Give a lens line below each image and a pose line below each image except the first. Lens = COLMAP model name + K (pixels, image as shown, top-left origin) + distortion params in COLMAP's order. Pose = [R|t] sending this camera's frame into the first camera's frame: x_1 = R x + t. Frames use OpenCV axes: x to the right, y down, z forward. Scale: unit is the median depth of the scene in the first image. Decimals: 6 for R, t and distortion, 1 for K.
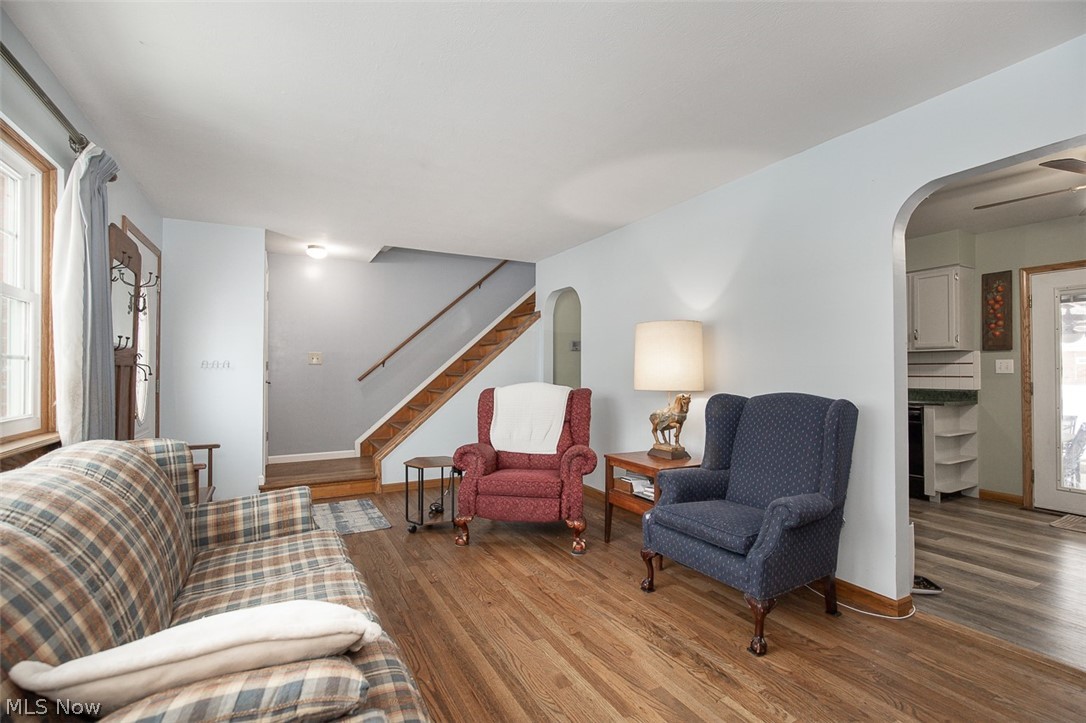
lens RADIAL K [[502.6, 0, 534.8], [0, 502.6, 367.9], [0, 0, 1]] dist [-0.014321, 0.001079]
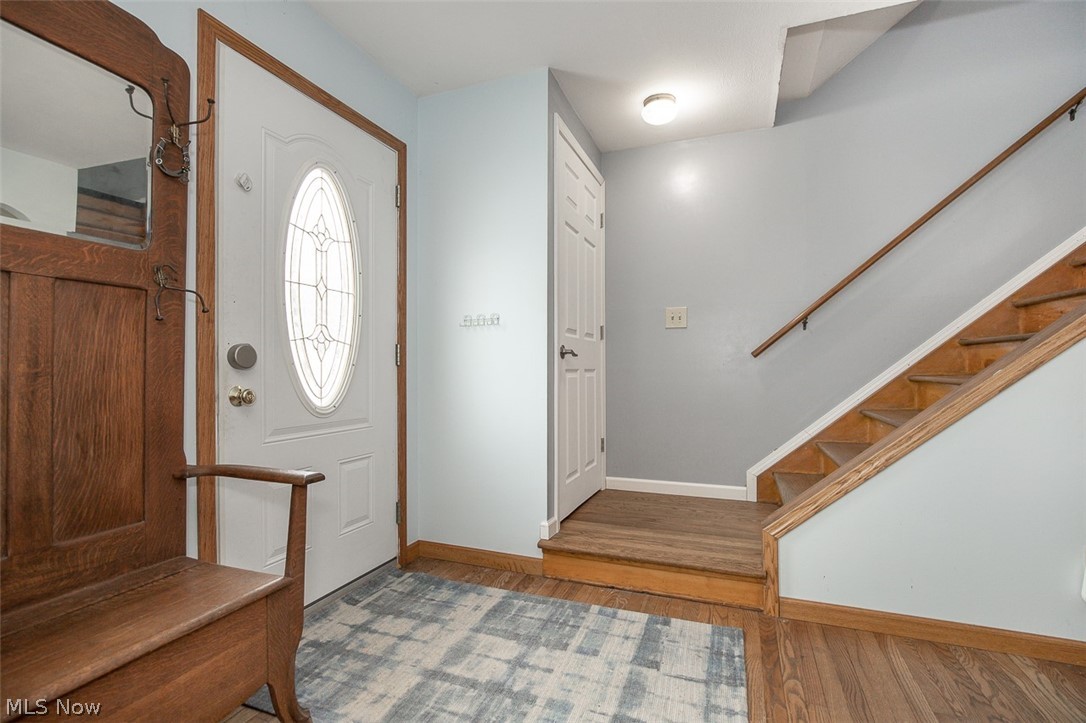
lens RADIAL K [[502.6, 0, 544.2], [0, 502.6, 370.4], [0, 0, 1]] dist [-0.014321, 0.001079]
pose [[0.669321, 0.006435, -0.742946, -0.187380], [0.001594, 0.999948, 0.010097, 0.058820], [0.742972, -0.007943, 0.669275, 0.839501]]
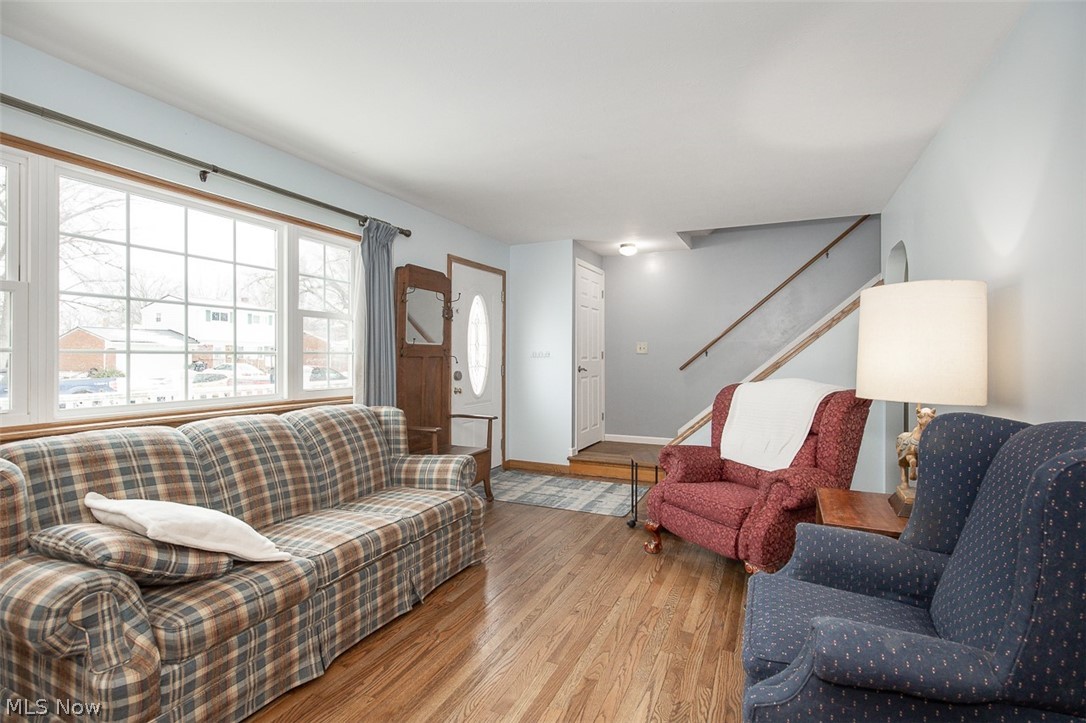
lens RADIAL K [[502.6, 0, 533.5], [0, 502.6, 359.3], [0, 0, 1]] dist [-0.014321, 0.001079]
pose [[0.606723, 0.008533, -0.794867, 0.454854], [-0.000698, 0.999948, 0.010201, -0.010042], [0.794913, -0.005635, 0.606698, 0.277505]]
